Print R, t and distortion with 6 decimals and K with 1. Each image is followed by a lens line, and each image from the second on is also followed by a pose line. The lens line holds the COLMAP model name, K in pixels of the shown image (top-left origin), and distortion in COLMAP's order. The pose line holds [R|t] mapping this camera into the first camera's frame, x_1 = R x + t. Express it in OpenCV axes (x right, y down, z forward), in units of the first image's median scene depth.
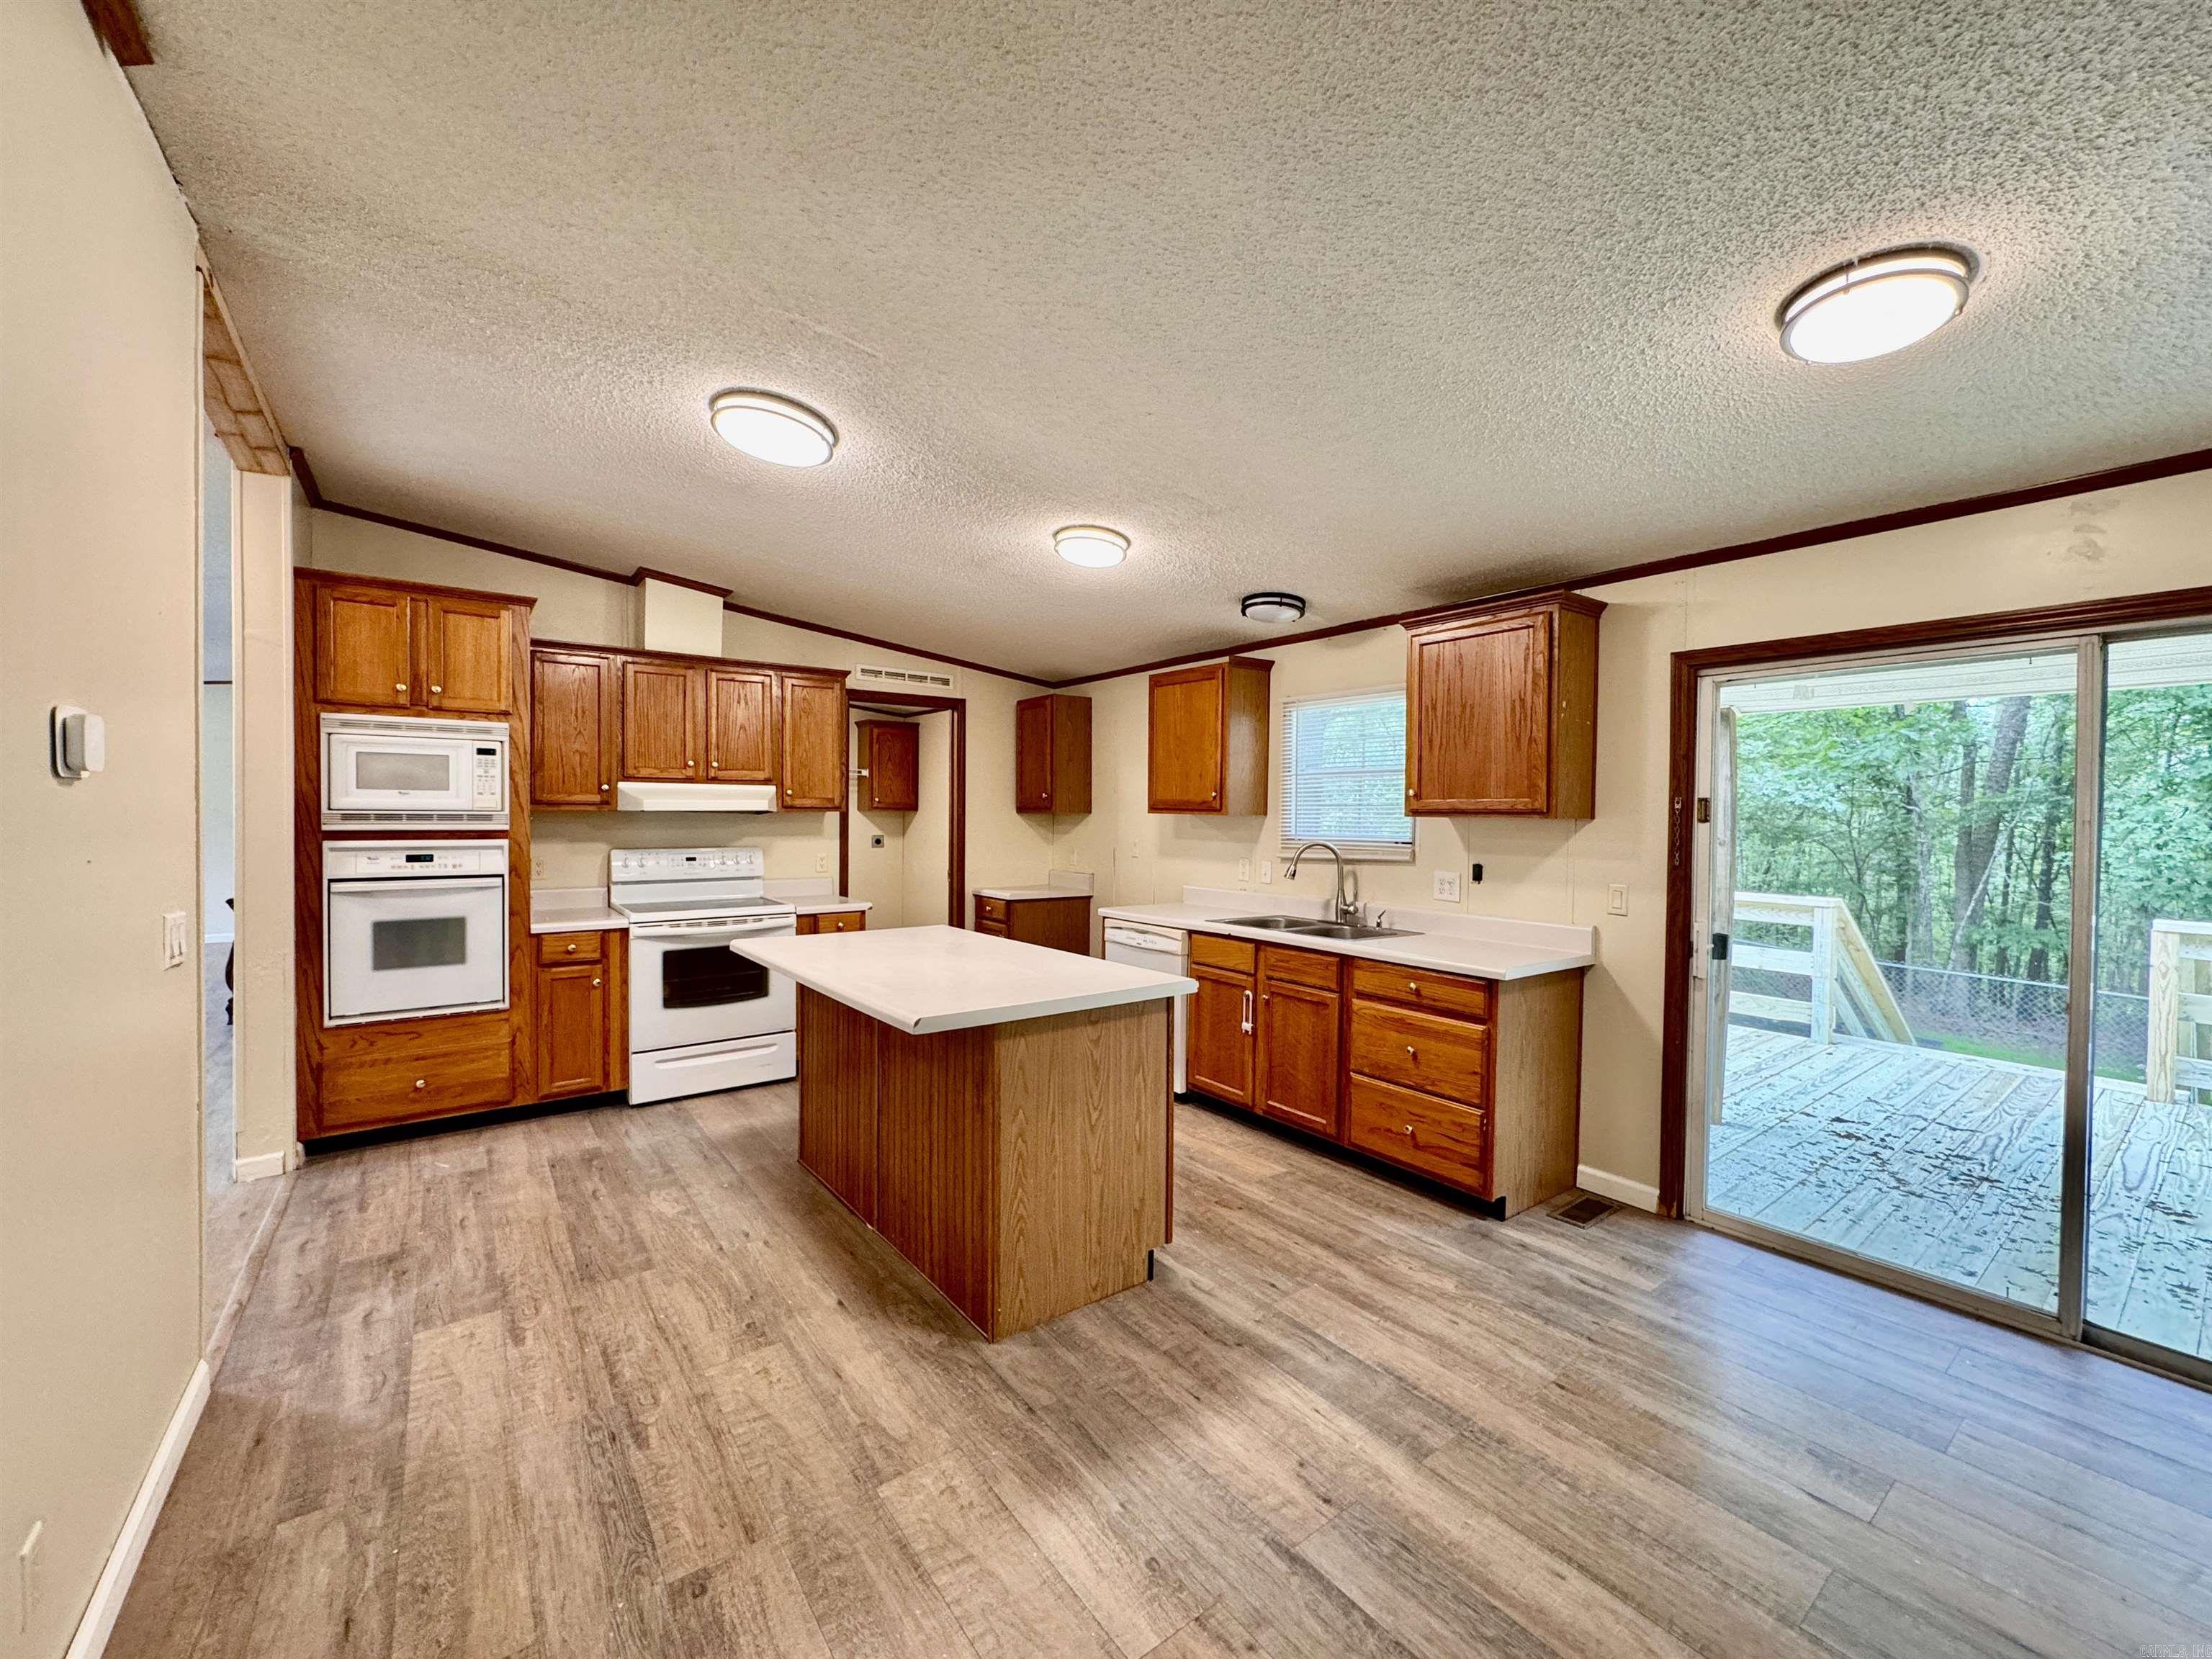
lens RADIAL K [[881.1, 0, 1106.0], [0, 881.1, 829.5], [0, 0, 1]] dist [-0.003285, 0.000458]
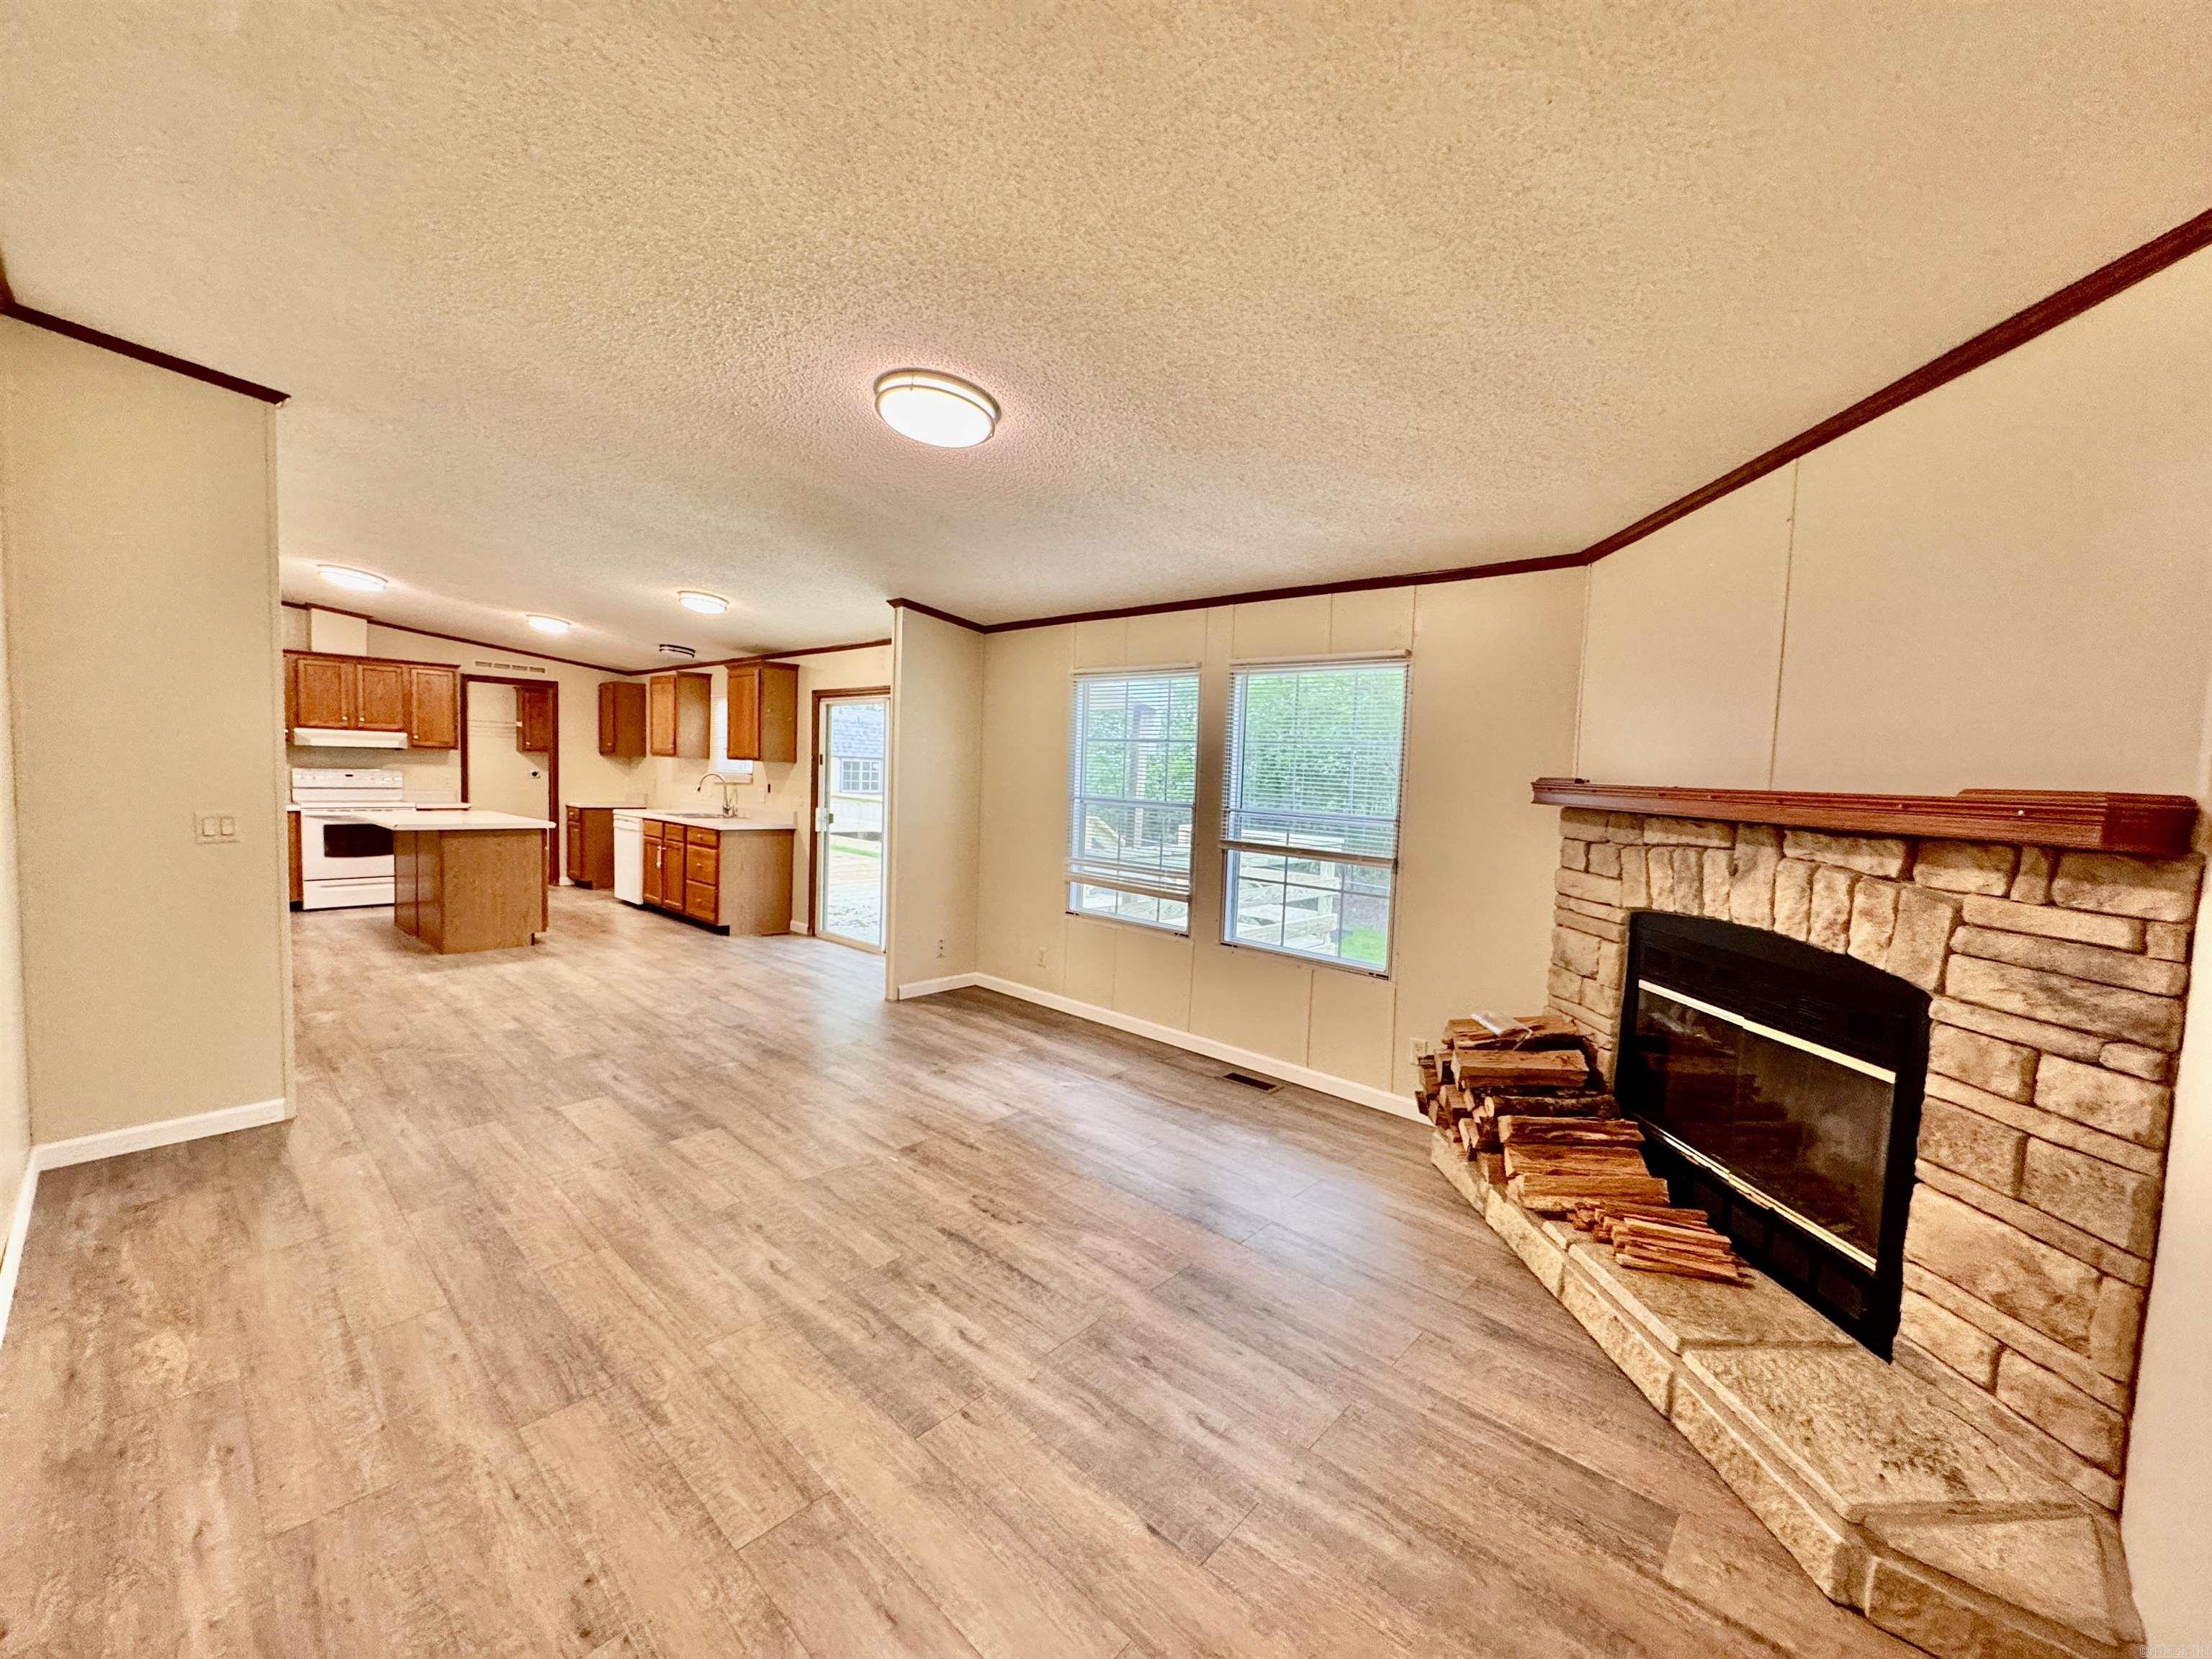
lens RADIAL K [[881.1, 0, 1106.0], [0, 881.1, 829.5], [0, 0, 1]] dist [-0.003285, 0.000458]
pose [[0.982019, 0.014348, 0.188238, 0.702880], [-0.023660, 0.998600, 0.047316, 0.025613], [-0.187295, -0.050919, 0.980983, -1.020884]]
